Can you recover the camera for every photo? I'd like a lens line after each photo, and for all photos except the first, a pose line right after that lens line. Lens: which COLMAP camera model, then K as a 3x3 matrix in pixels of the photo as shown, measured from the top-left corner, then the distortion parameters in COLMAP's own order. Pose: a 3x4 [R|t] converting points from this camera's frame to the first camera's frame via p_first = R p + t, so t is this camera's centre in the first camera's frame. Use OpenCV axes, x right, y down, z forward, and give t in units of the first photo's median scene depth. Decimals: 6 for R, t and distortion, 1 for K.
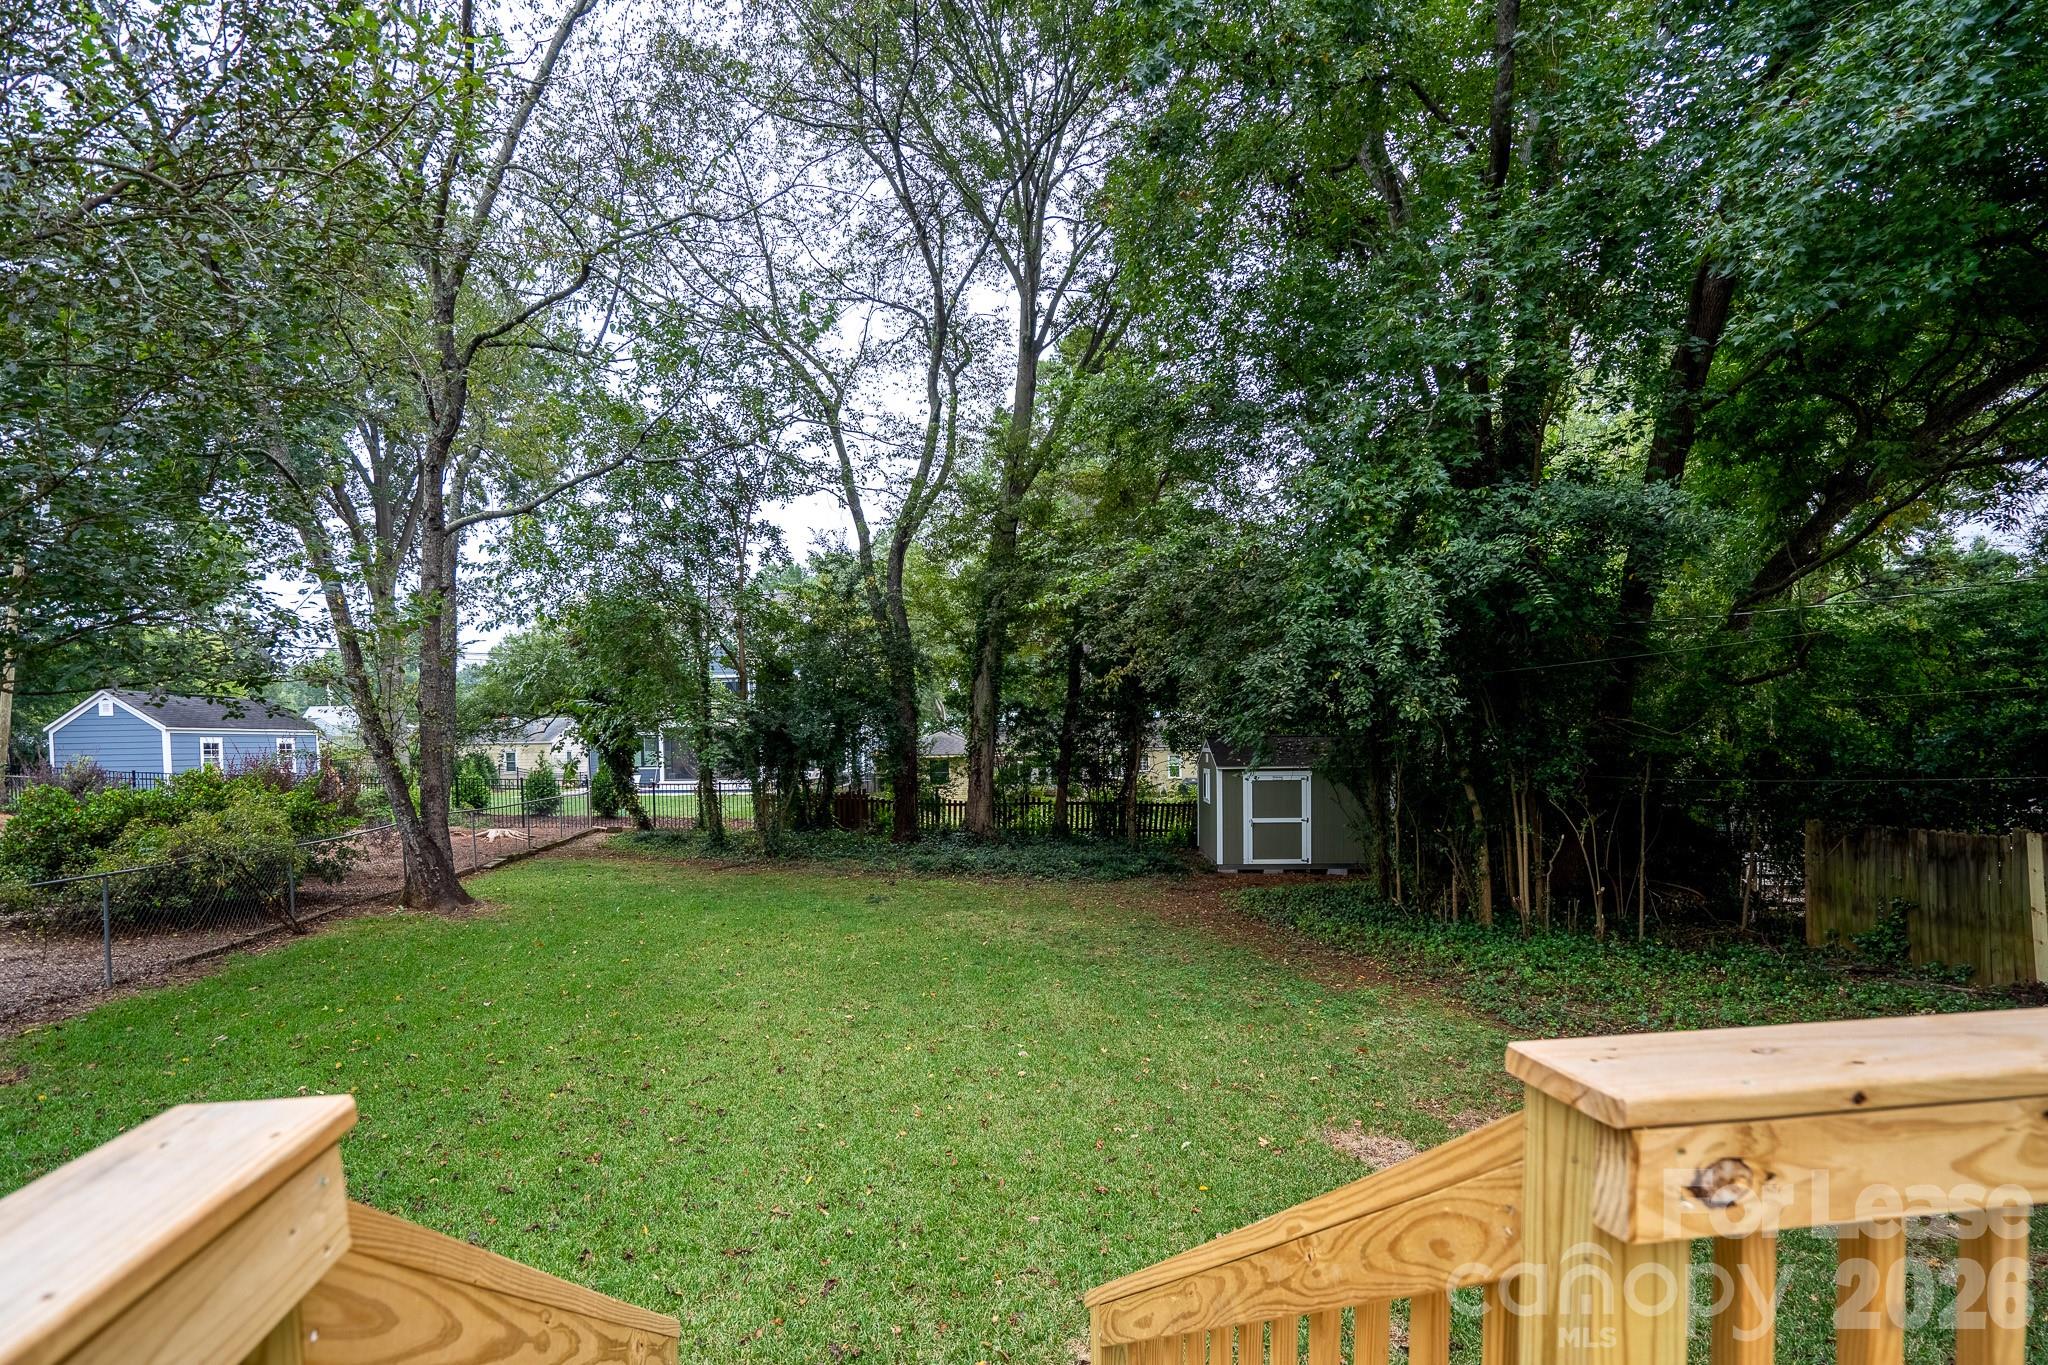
lens RADIAL K [[954.1, 0, 1019.7], [0, 954.1, 698.2], [0, 0, 1]] dist [-0.049369, 0.027061]
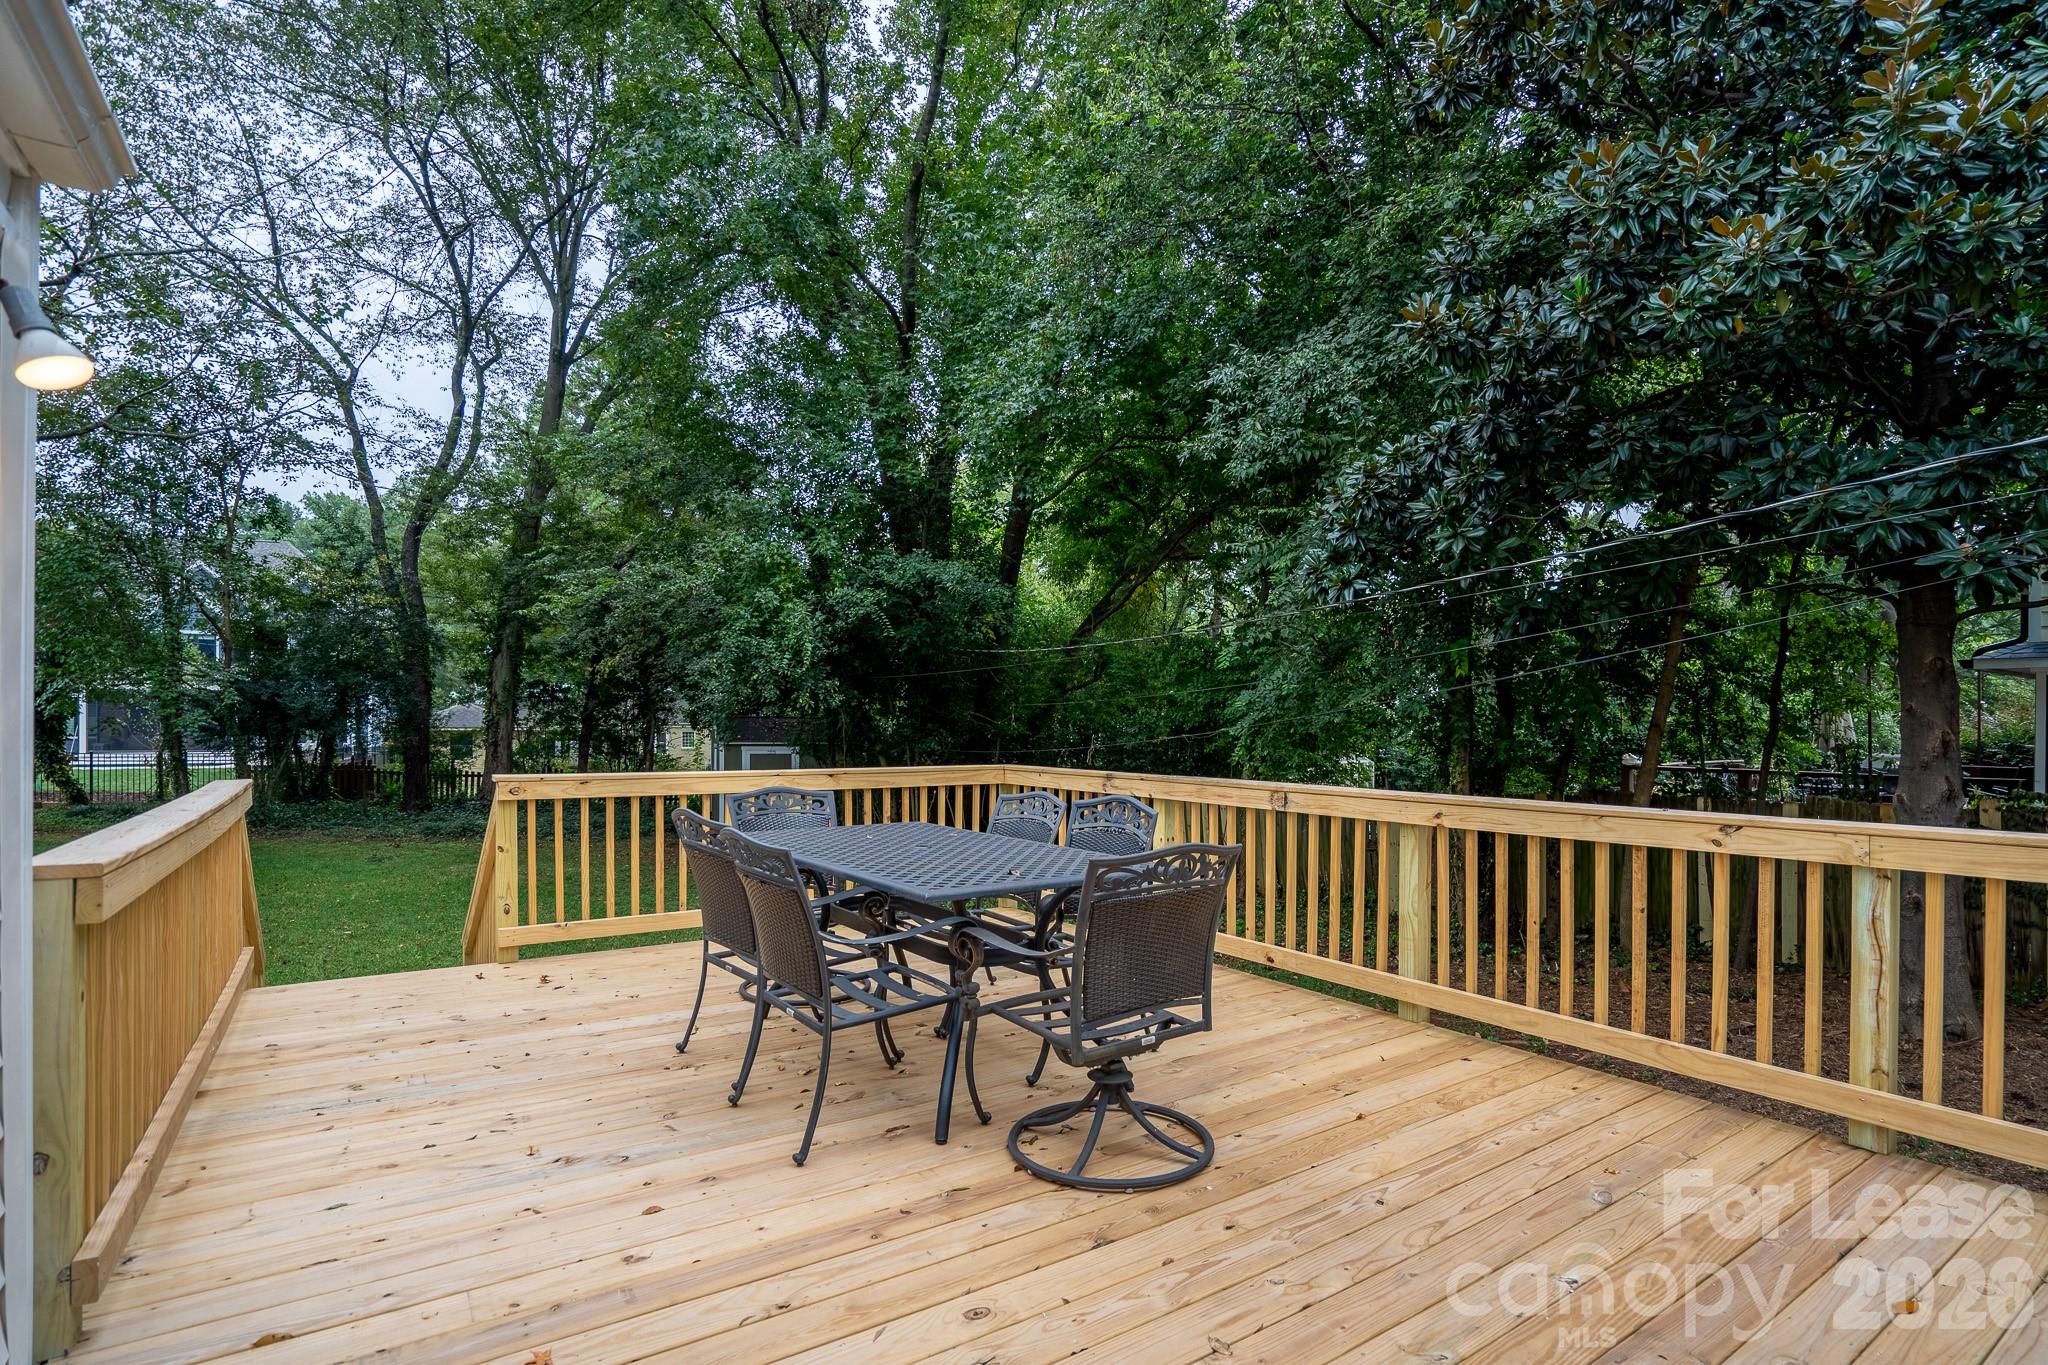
lens RADIAL K [[954.1, 0, 1019.7], [0, 954.1, 698.2], [0, 0, 1]] dist [-0.049369, 0.027061]
pose [[0.903523, 0.031189, 0.427403, 0.035960], [-0.040402, 0.999105, 0.012502, -0.011021], [-0.426631, -0.028564, 0.903975, -0.208919]]
